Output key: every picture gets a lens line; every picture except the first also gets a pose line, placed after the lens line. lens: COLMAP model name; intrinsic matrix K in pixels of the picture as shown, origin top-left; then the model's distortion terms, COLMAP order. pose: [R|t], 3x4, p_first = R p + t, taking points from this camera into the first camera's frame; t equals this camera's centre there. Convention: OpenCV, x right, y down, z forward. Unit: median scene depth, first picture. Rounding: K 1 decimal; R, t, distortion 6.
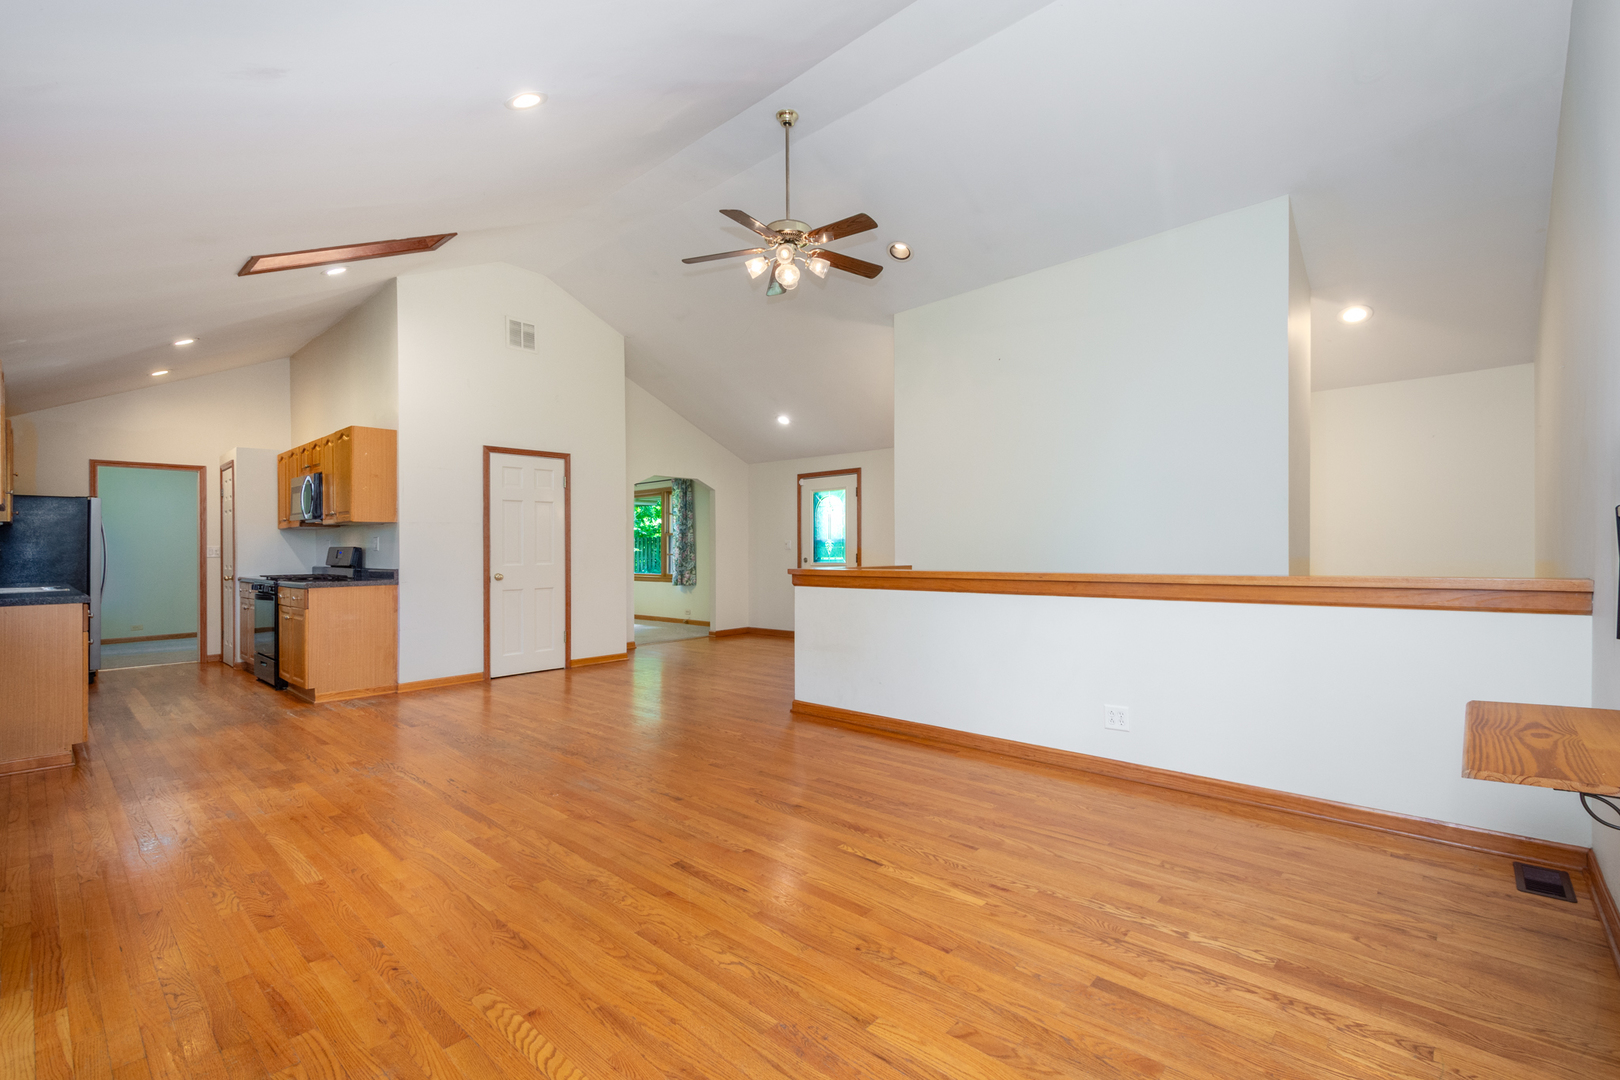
lens RADIAL K [[713.1, 0, 818.7], [0, 713.1, 548.8], [0, 0, 1]] dist [0.005245, -0.002192]
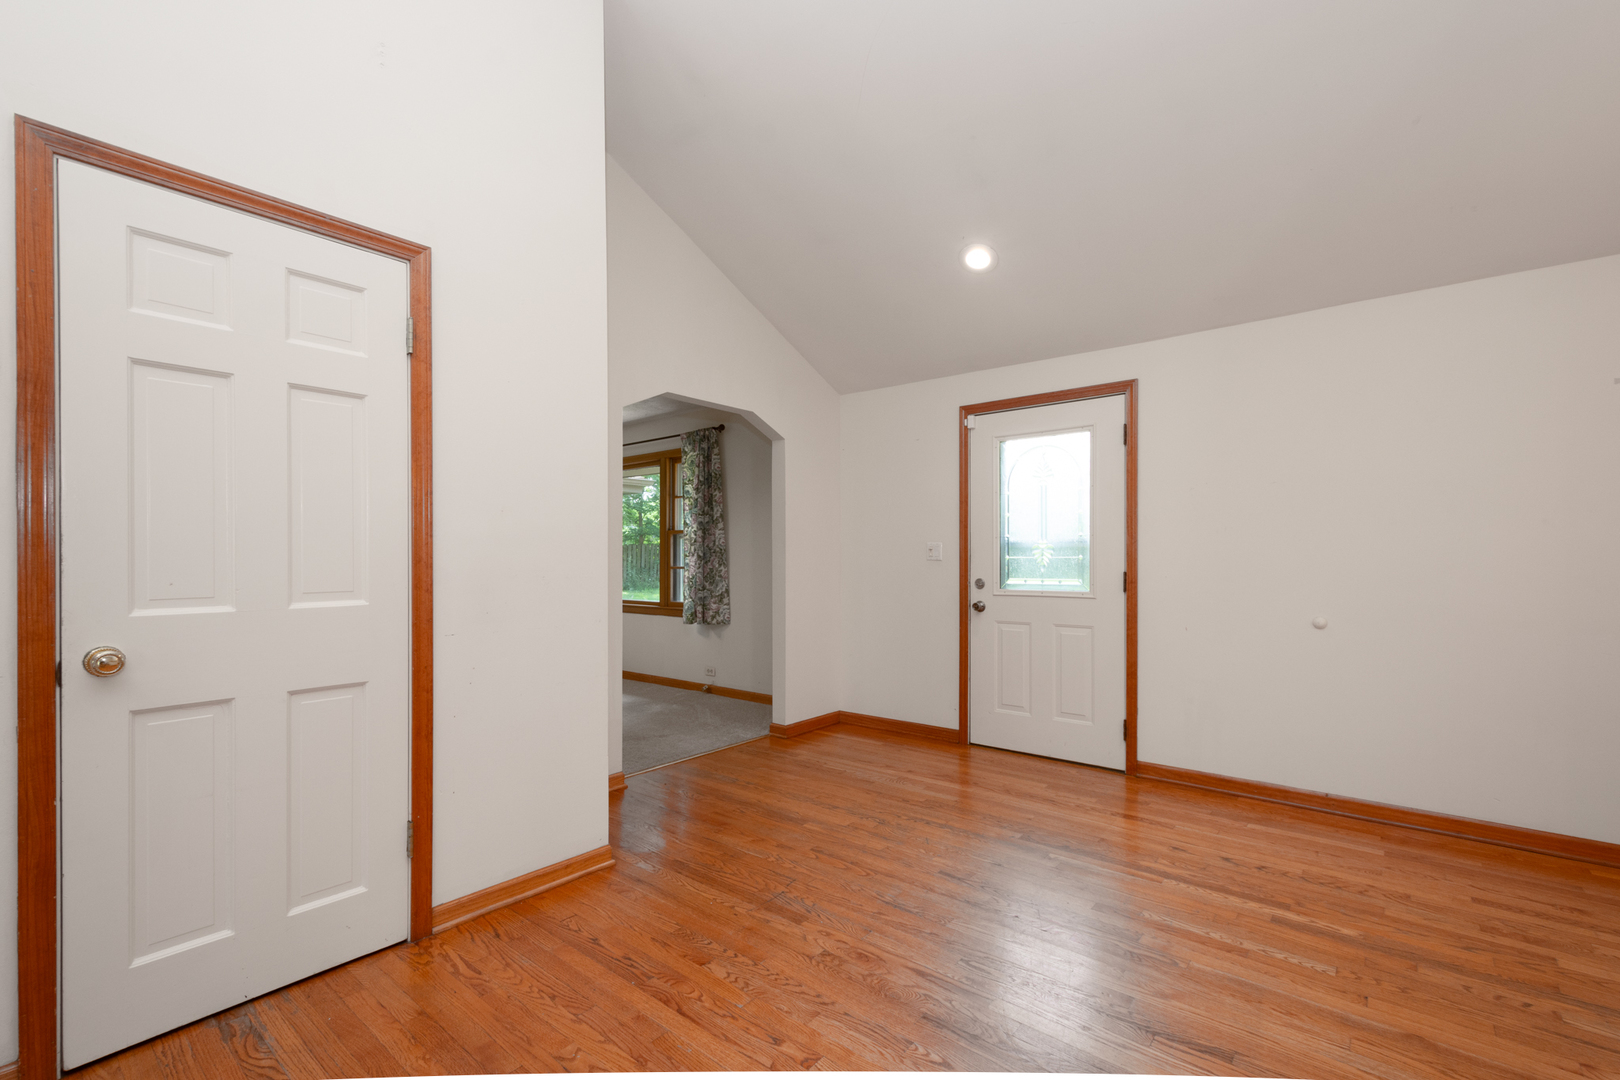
lens RADIAL K [[713.1, 0, 824.1], [0, 713.1, 568.2], [0, 0, 1]] dist [0.005245, -0.002192]
pose [[0.998680, 0.007260, 0.050847, -0.127084], [-0.007898, 0.999893, 0.012345, 0.000648], [-0.050752, -0.012730, 0.998630, 0.449707]]
